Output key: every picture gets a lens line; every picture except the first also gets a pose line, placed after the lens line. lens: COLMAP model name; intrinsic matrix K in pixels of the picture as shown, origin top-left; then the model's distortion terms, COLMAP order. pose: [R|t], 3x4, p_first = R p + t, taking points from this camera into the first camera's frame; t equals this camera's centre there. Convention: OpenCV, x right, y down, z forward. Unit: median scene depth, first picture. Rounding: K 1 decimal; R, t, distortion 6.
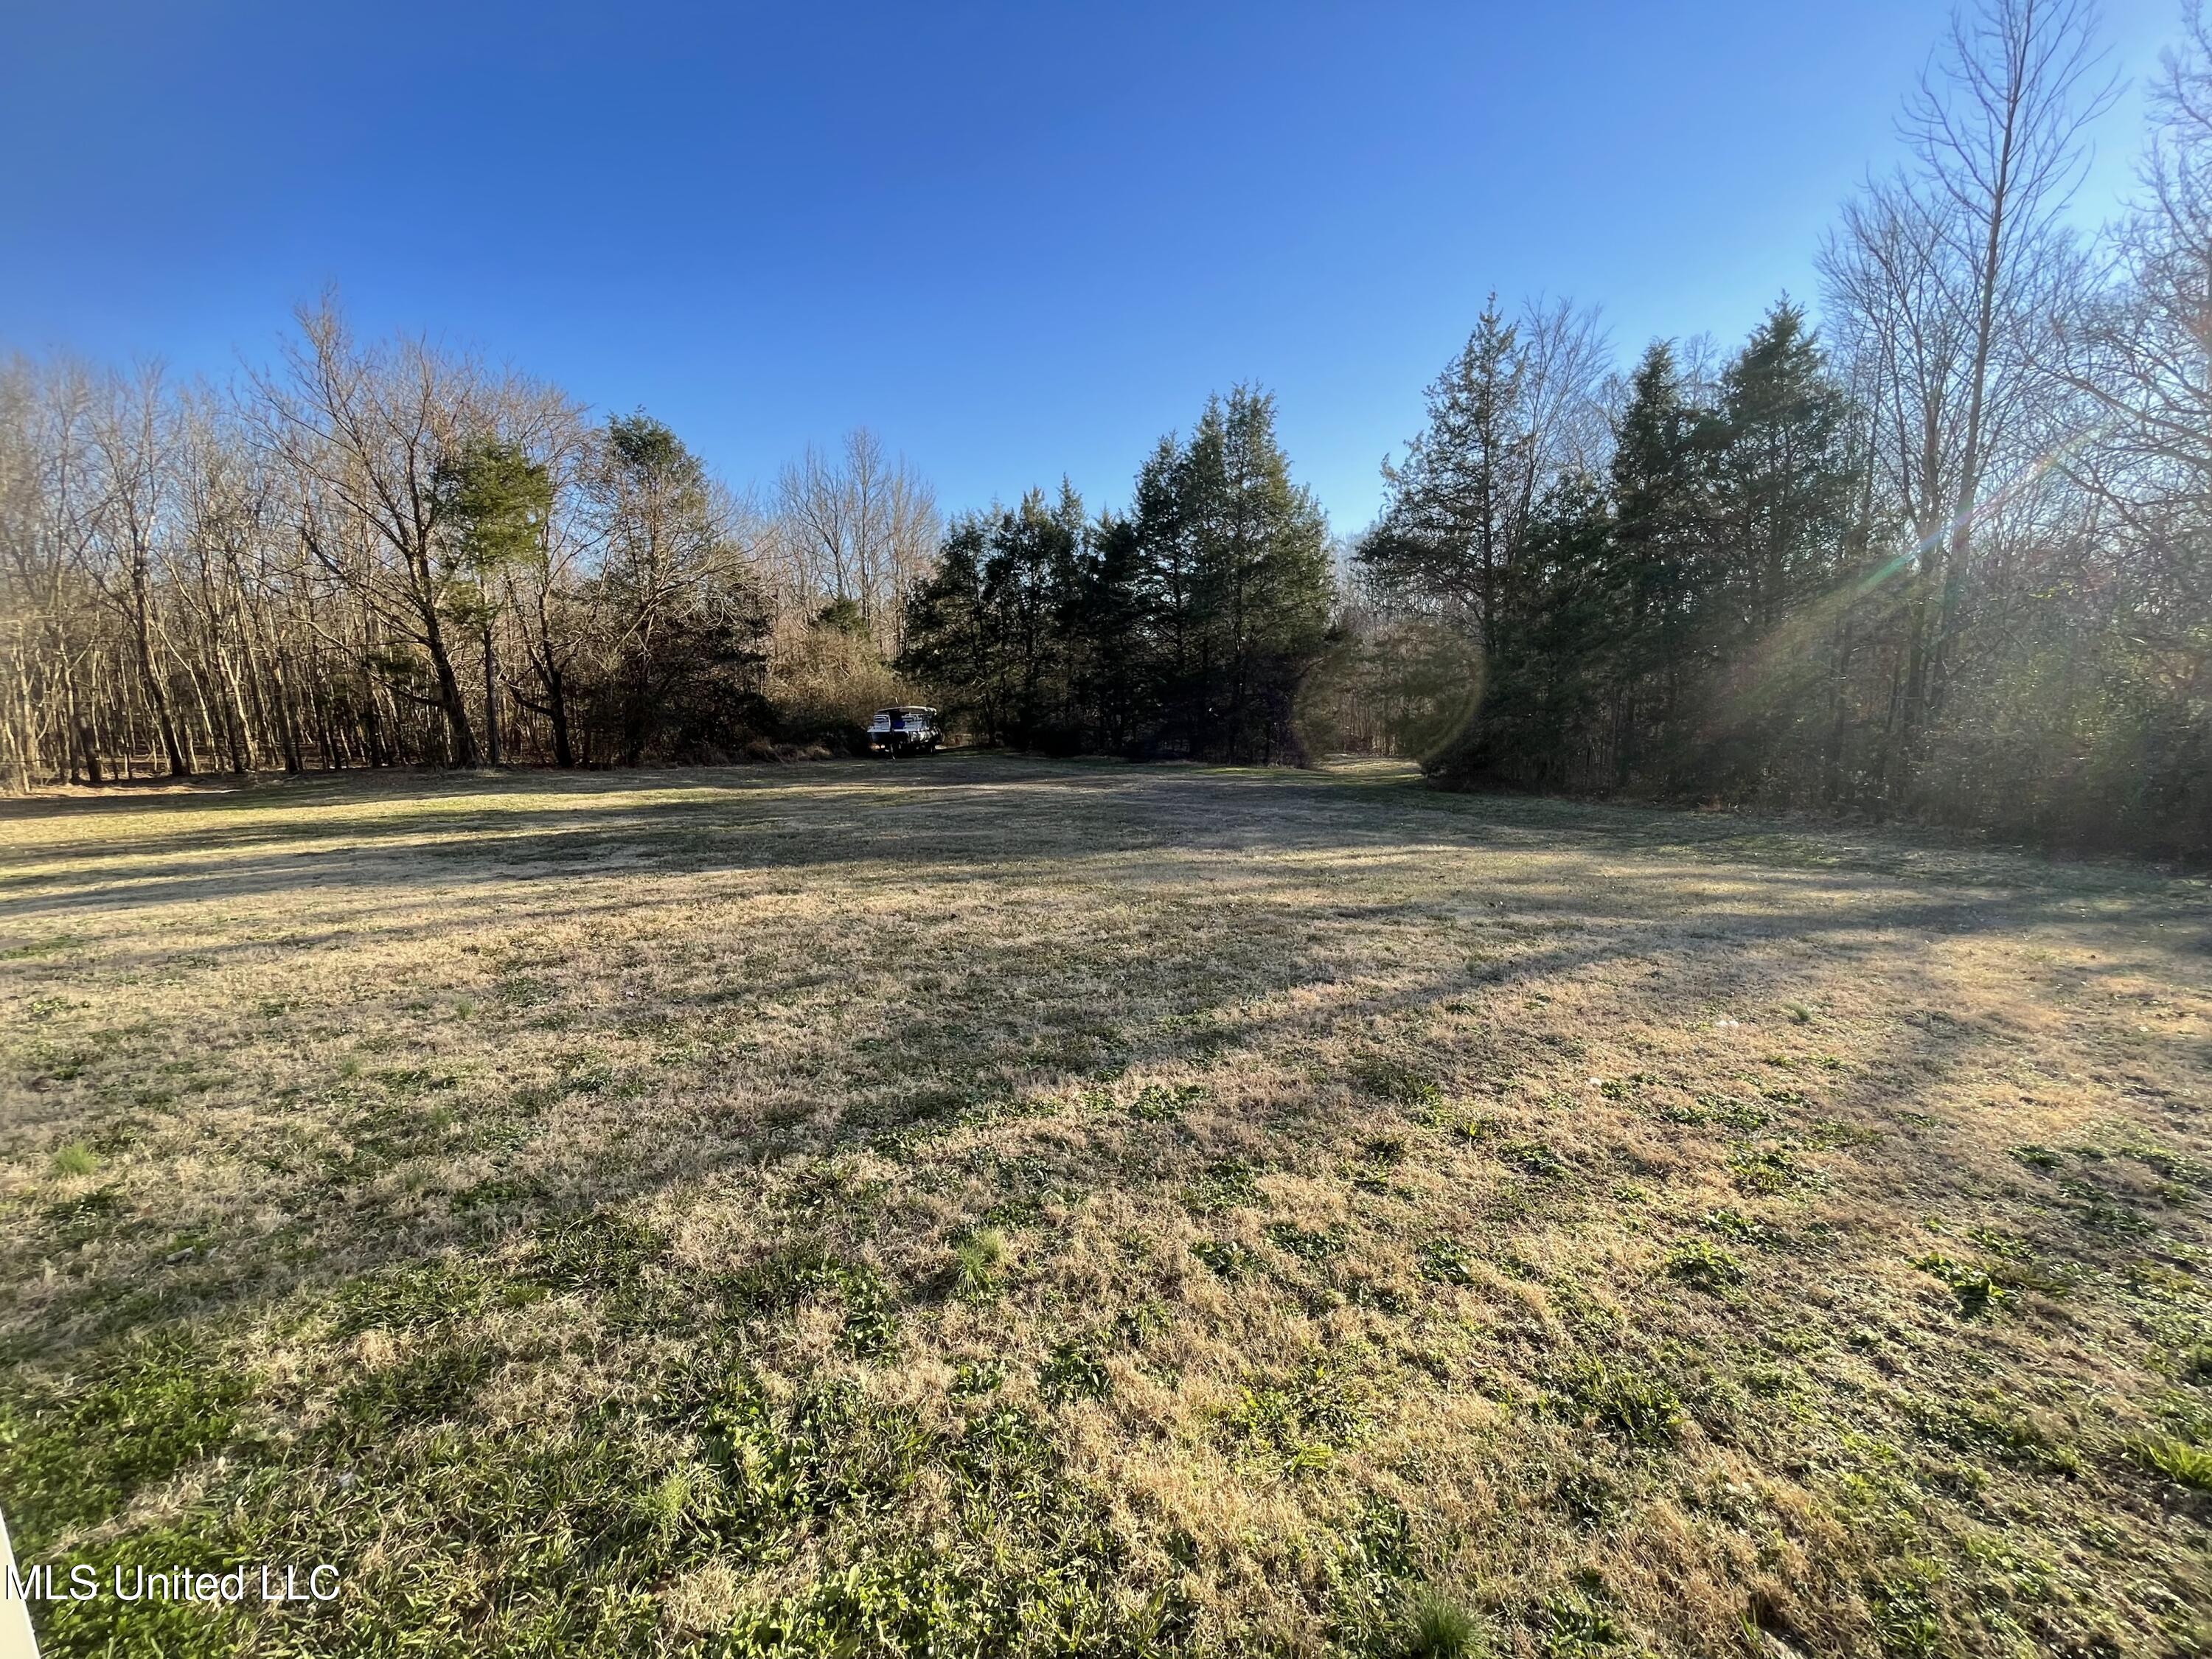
lens RADIAL K [[897.8, 0, 1110.1], [0, 897.8, 823.7], [0, 0, 1]] dist [0.001959, 0.000180]
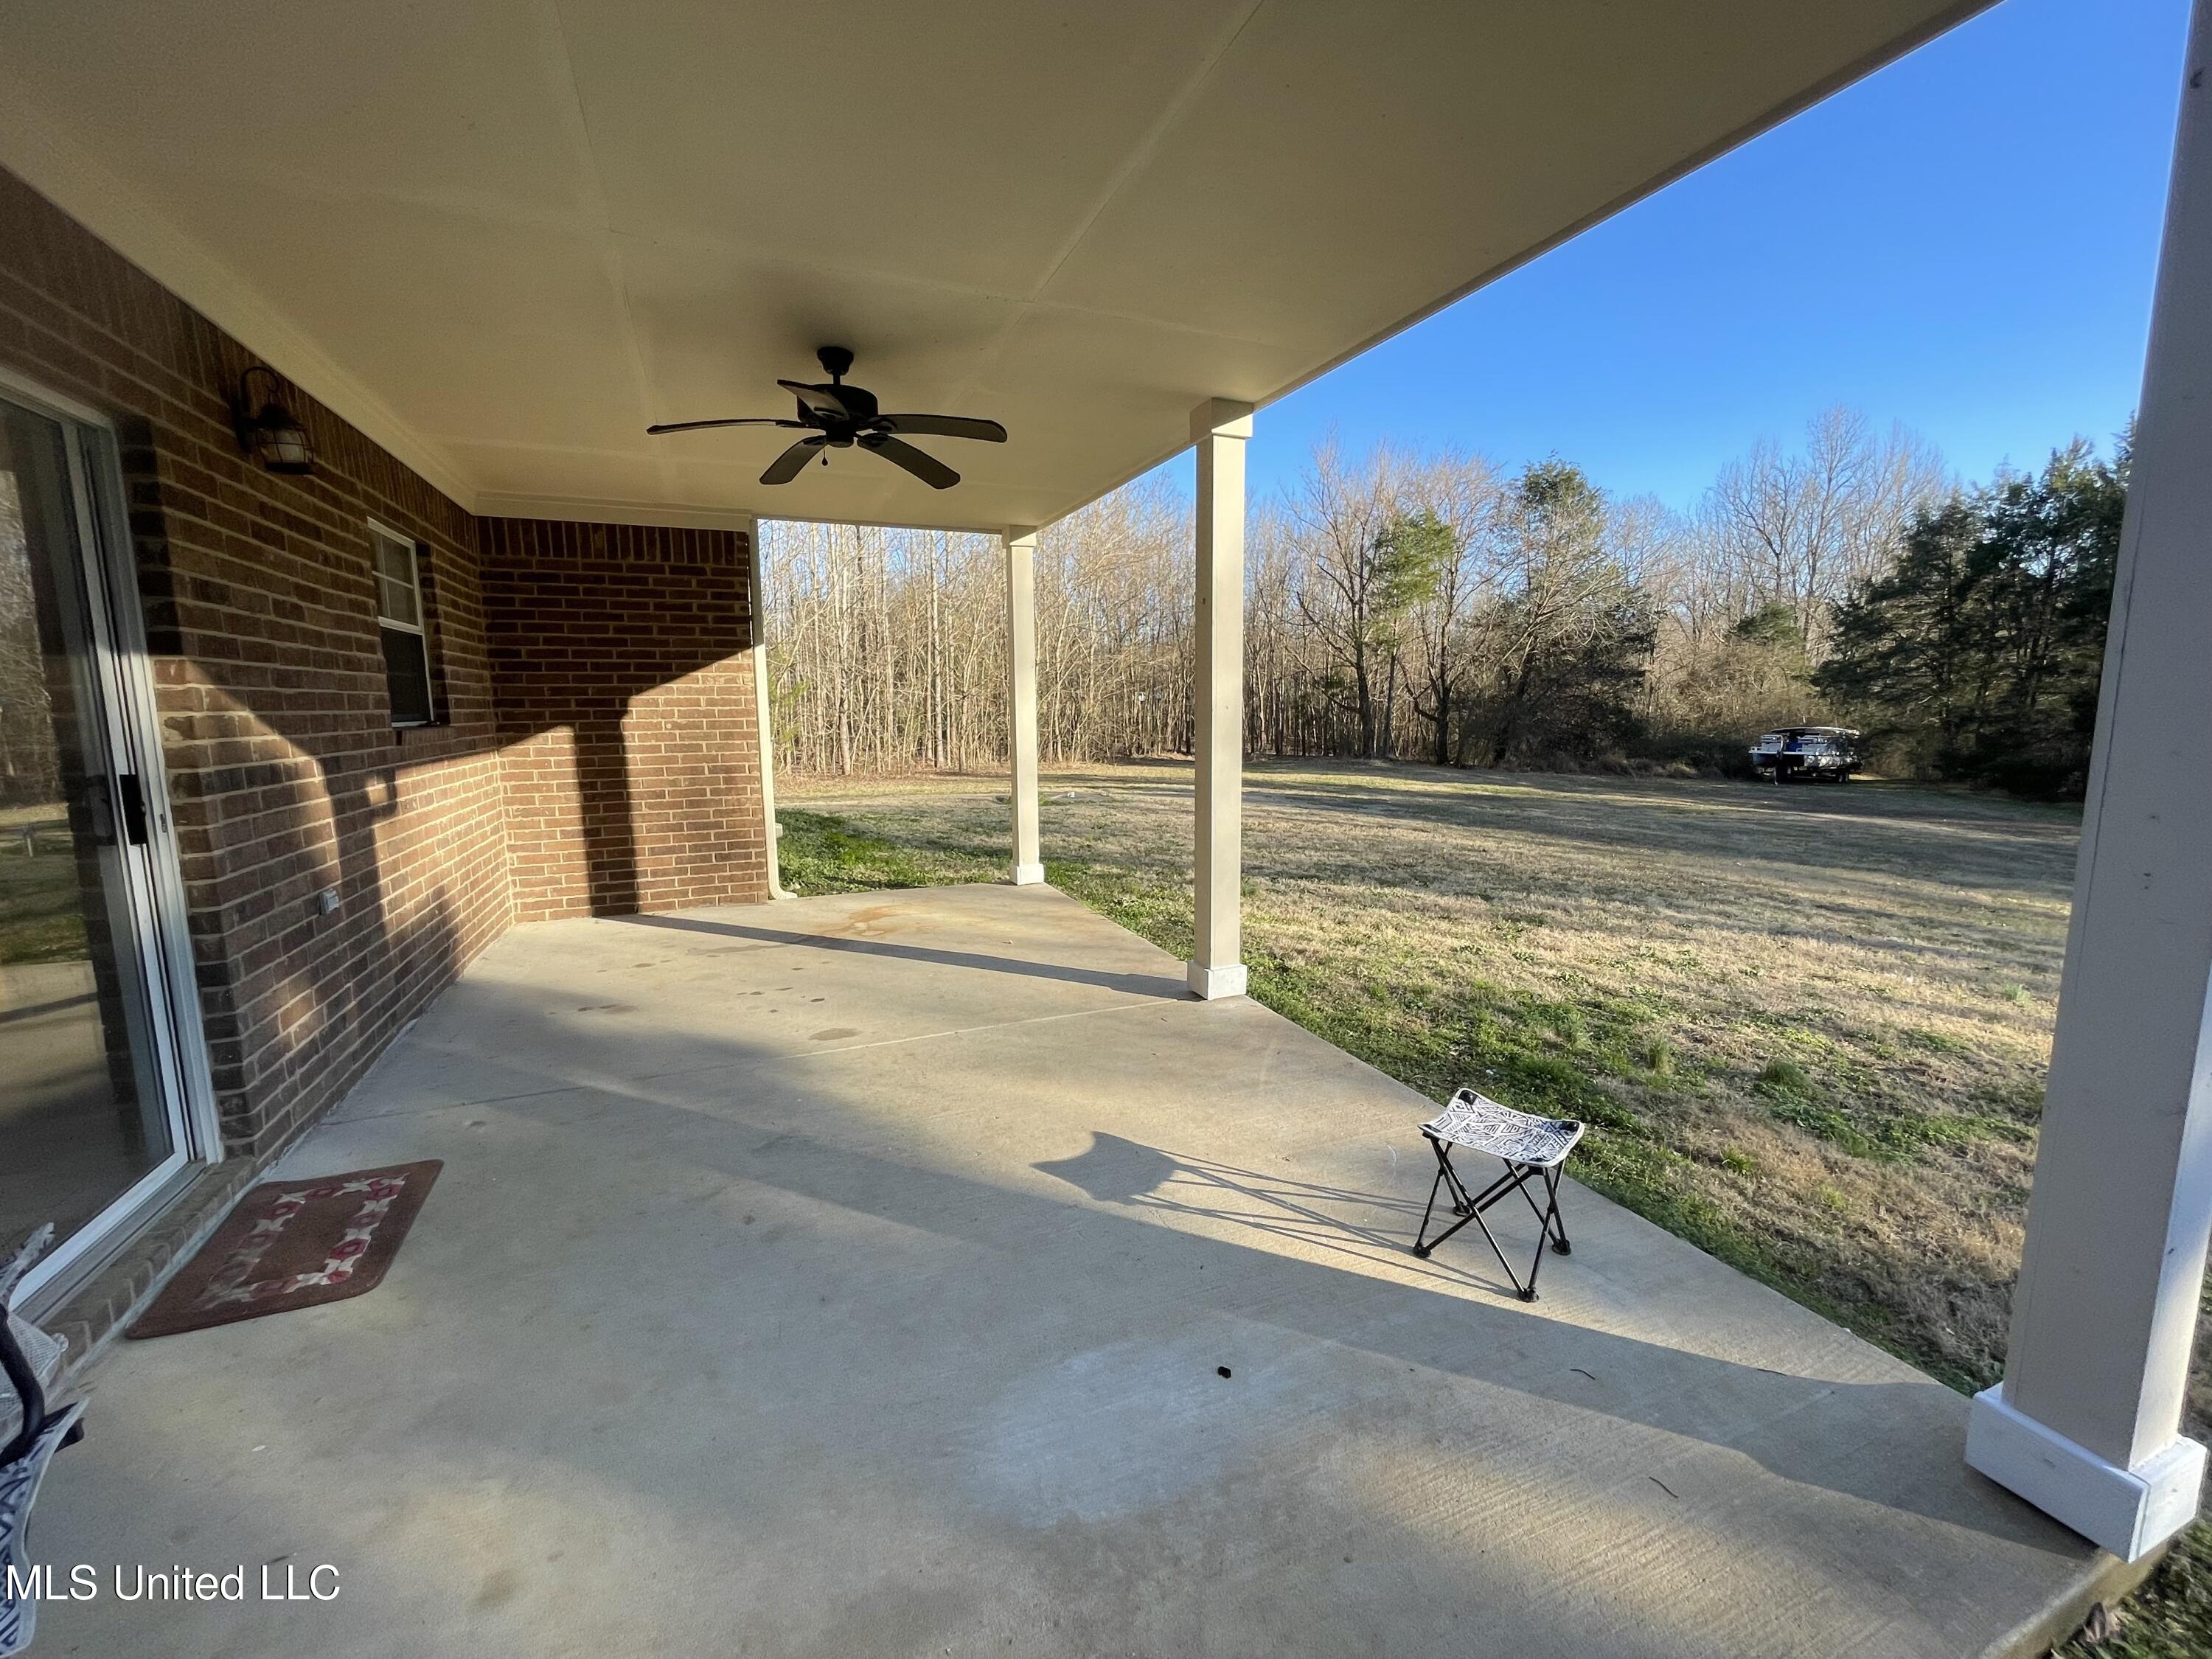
lens RADIAL K [[897.8, 0, 1103.7], [0, 897.8, 826.5], [0, 0, 1]] dist [0.001959, 0.000180]
pose [[0.574239, 0.123977, -0.809246, 0.121383], [-0.136829, 0.989098, 0.054437, 0.015038], [0.807173, 0.079468, 0.584942, -0.075106]]
